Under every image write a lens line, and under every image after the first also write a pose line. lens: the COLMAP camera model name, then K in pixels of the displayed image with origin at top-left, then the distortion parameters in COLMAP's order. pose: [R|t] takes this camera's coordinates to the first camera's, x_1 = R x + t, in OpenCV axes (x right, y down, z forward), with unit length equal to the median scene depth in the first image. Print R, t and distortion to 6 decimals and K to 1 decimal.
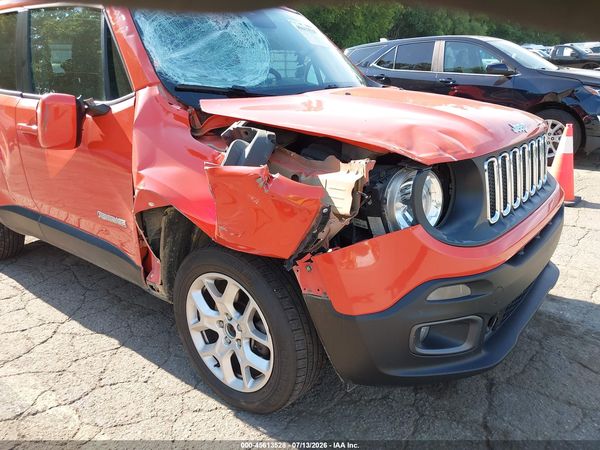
lens RADIAL K [[472.6, 0, 300.0], [0, 472.6, 225.0], [0, 0, 1]] dist [0.029478, -0.041450]
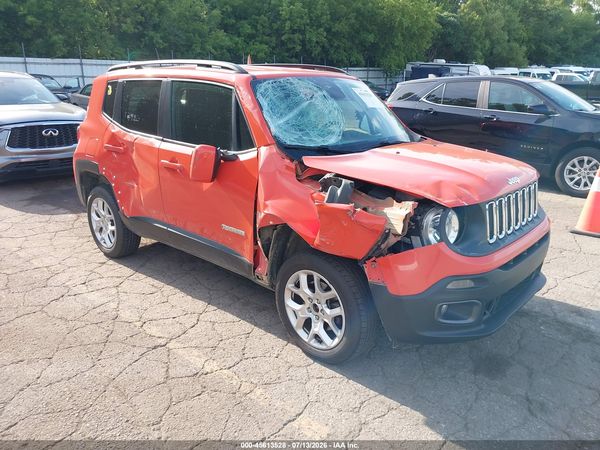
lens RADIAL K [[472.6, 0, 300.0], [0, 472.6, 225.0], [0, 0, 1]] dist [0.029478, -0.041450]
pose [[0.997305, 0.037056, -0.063329, -0.124753], [-0.038749, 0.998918, -0.025719, 0.001752], [0.062308, 0.028104, 0.997661, -0.596594]]
